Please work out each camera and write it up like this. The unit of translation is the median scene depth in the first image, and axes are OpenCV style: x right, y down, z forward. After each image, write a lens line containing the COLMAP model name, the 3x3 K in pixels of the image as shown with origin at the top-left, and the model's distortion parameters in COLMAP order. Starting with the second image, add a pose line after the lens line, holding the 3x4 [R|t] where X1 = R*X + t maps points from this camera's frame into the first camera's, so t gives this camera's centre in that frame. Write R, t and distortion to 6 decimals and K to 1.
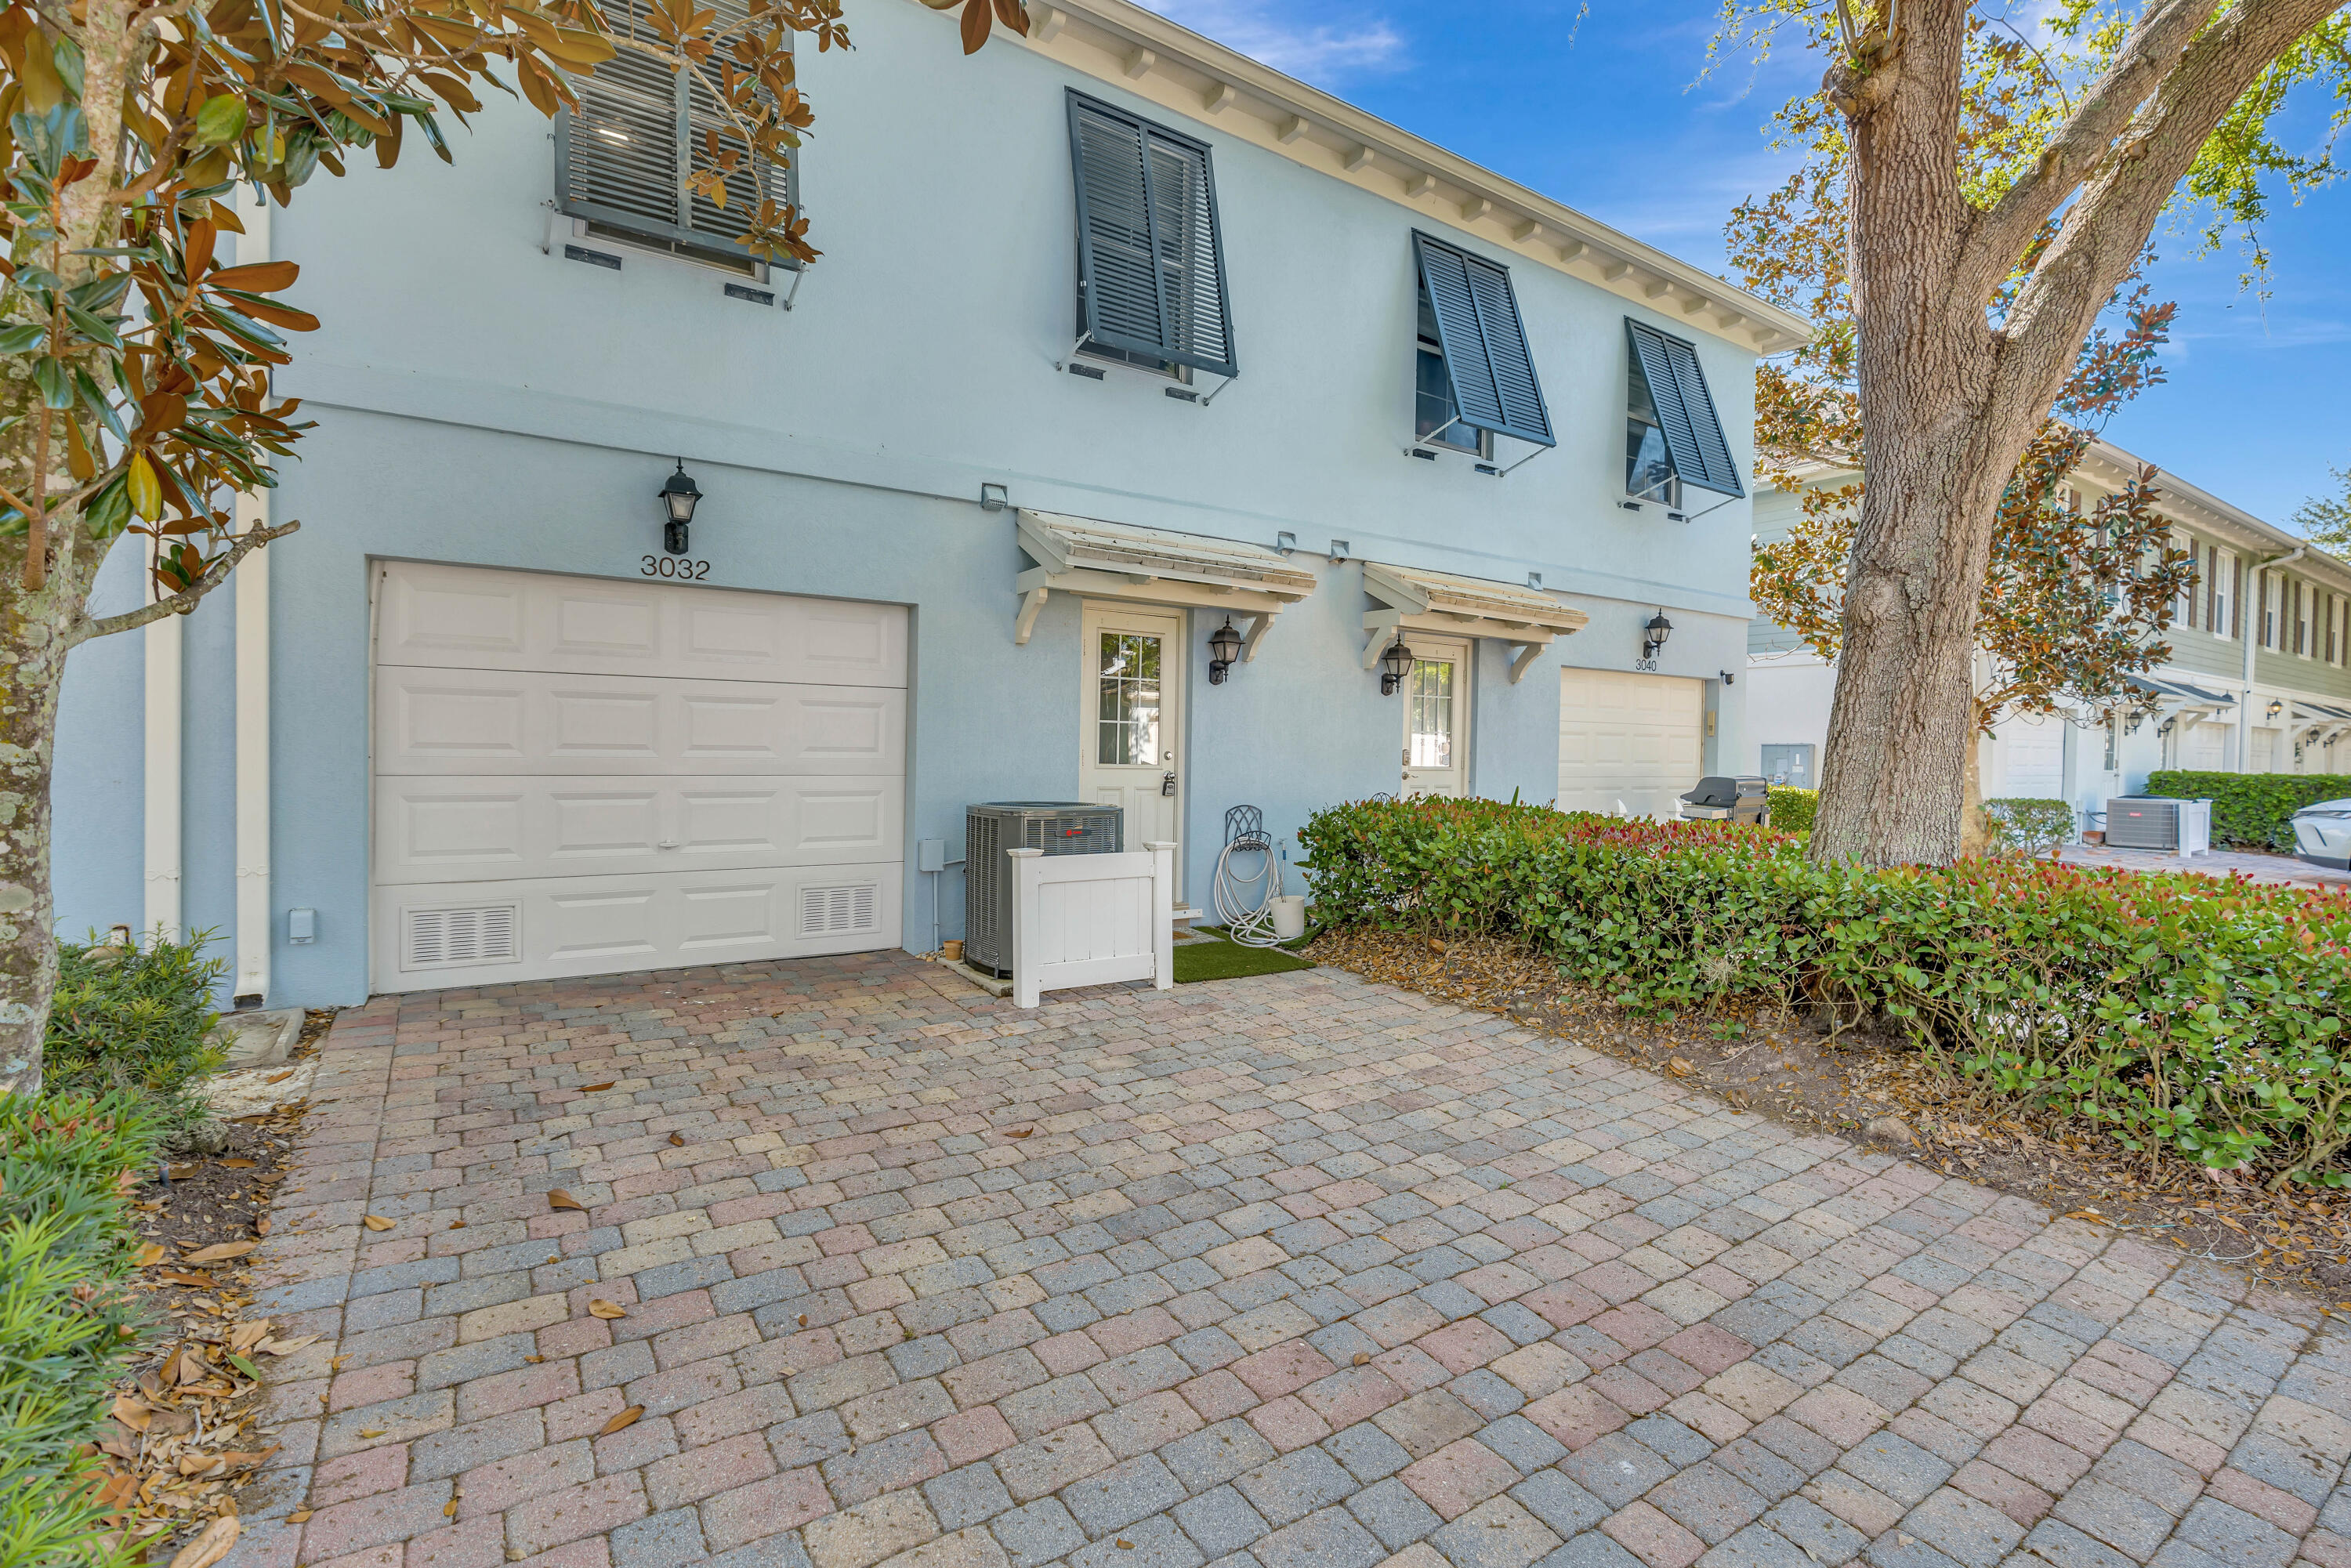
lens RADIAL K [[1082.6, 0, 1170.6], [0, 1082.6, 761.6], [0, 0, 1]] dist [0.000100, 0.000445]
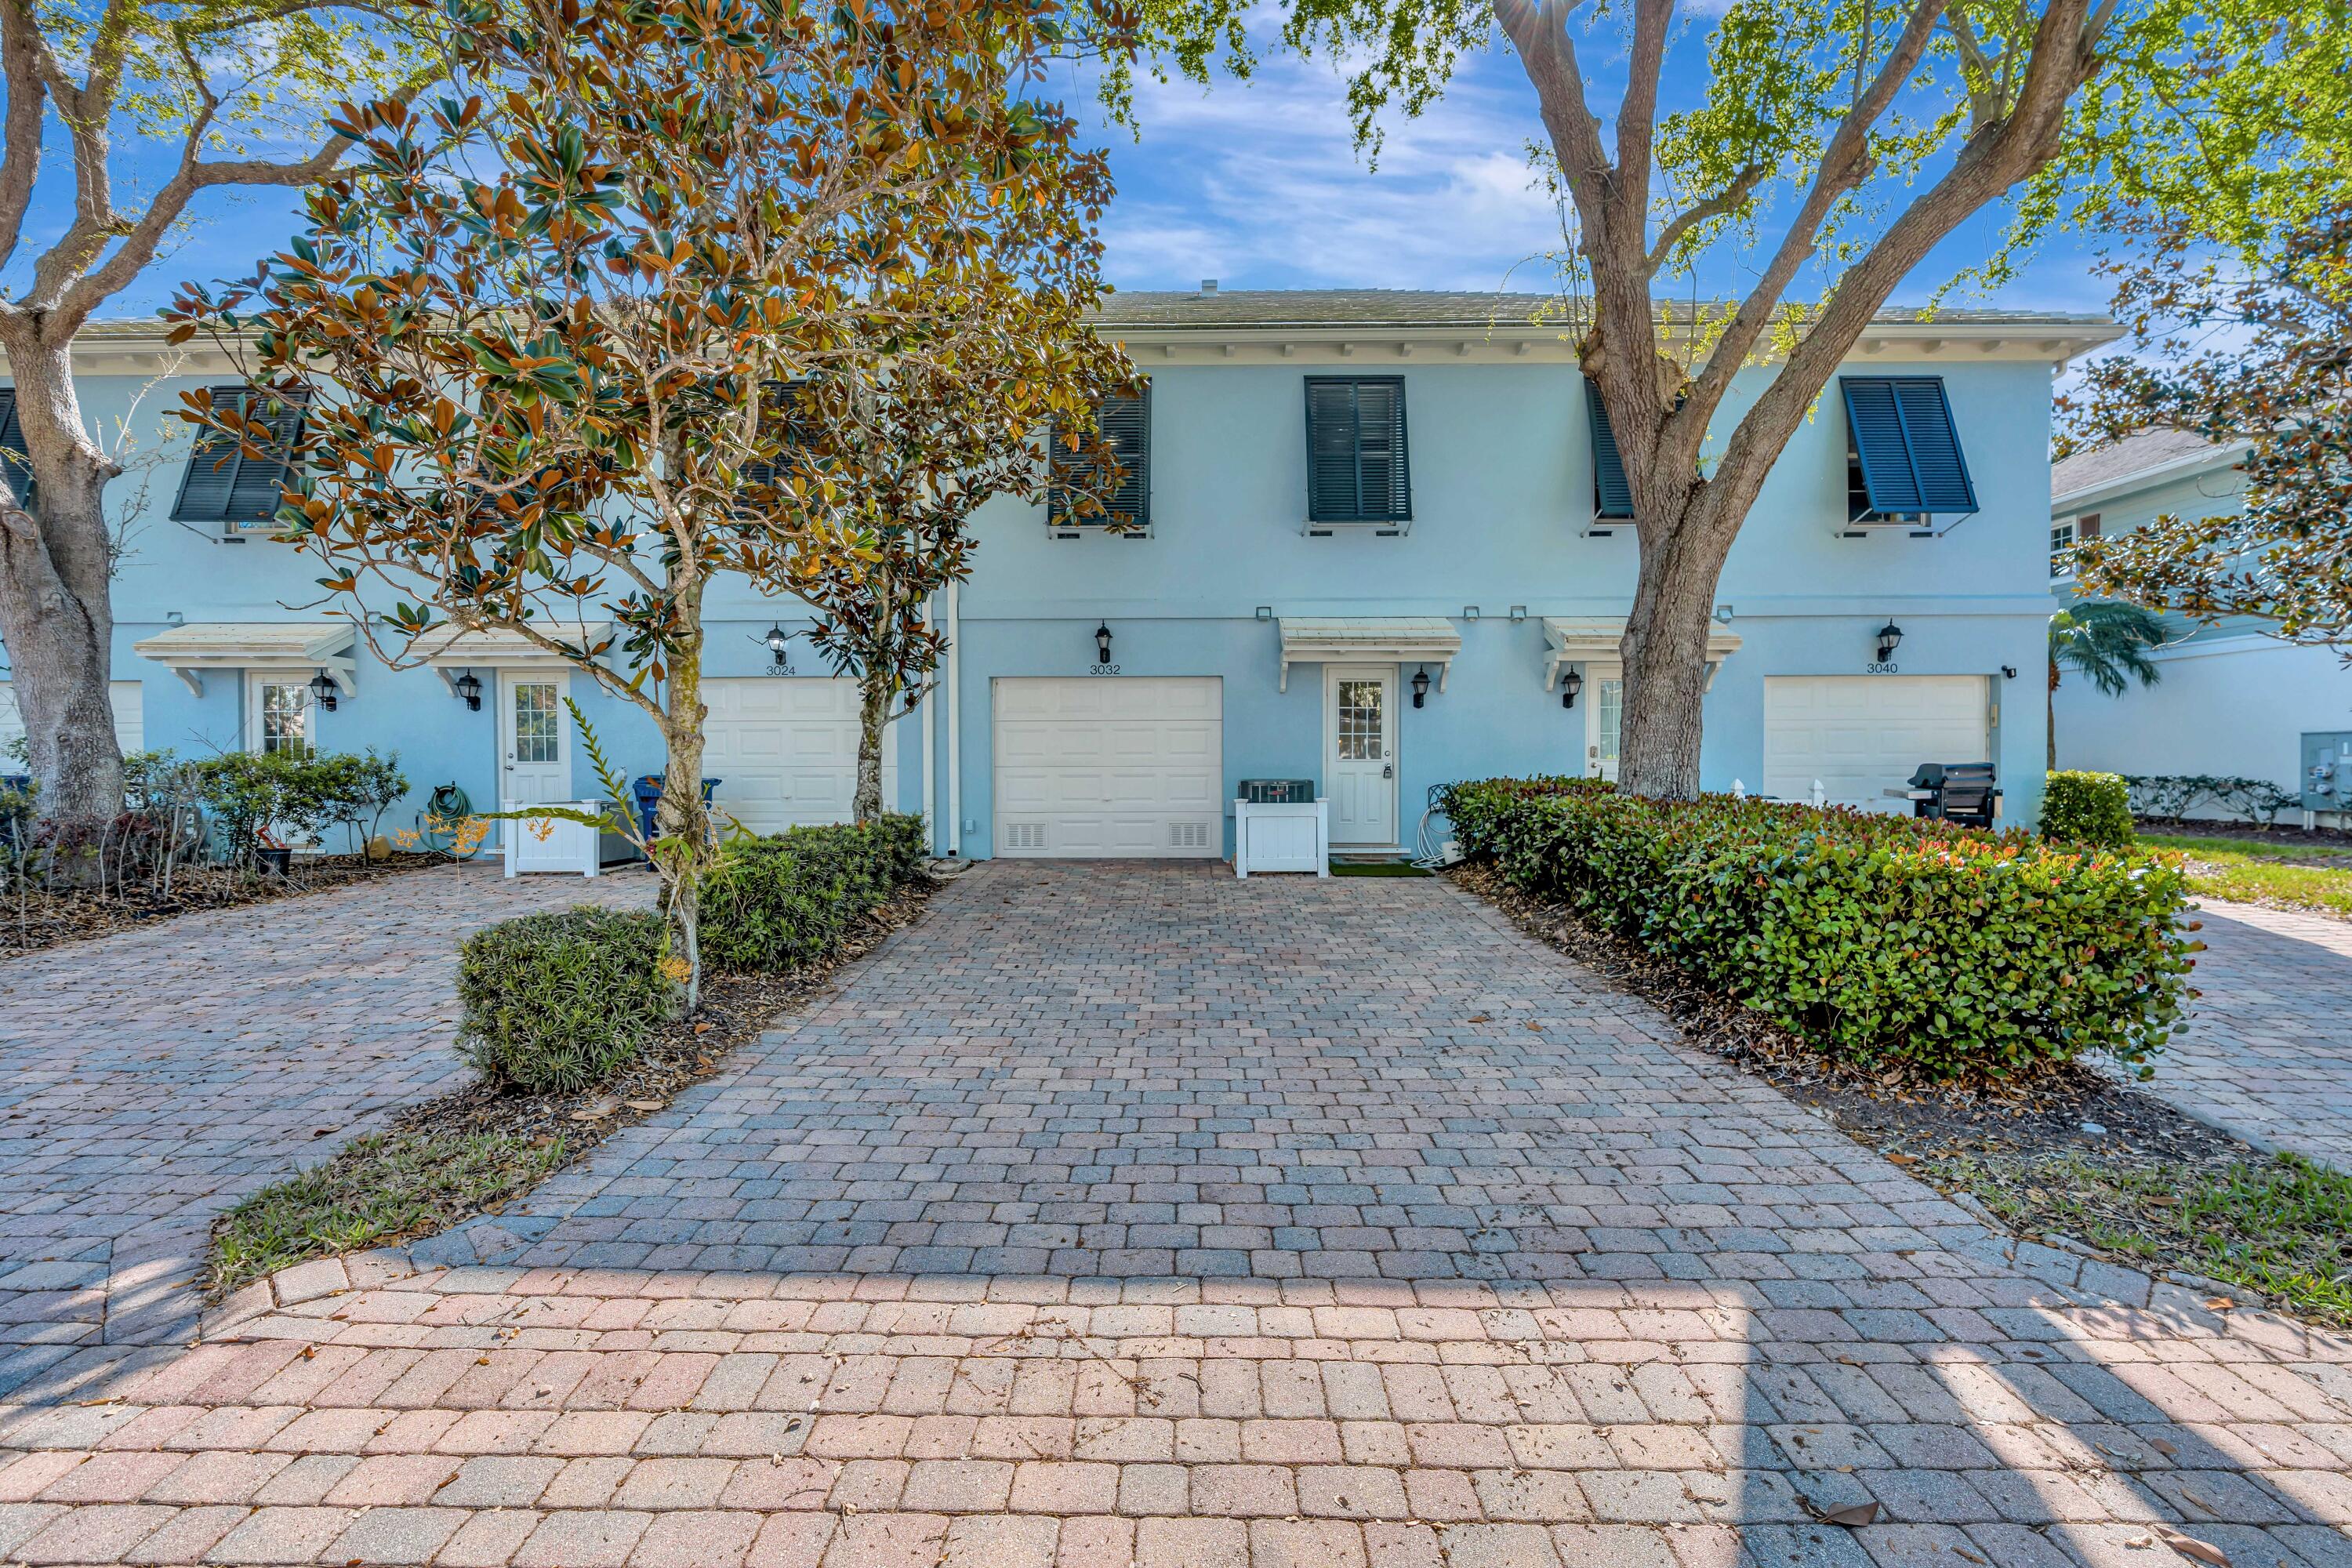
lens RADIAL K [[1071.8, 0, 1177.0], [0, 1071.8, 771.1], [0, 0, 1]] dist [0.001950, 0.000990]
pose [[0.829101, -0.018972, -0.558777, 0.679391], [0.010617, 0.999778, -0.018191, 0.049684], [0.558998, 0.009150, 0.829119, -0.547598]]
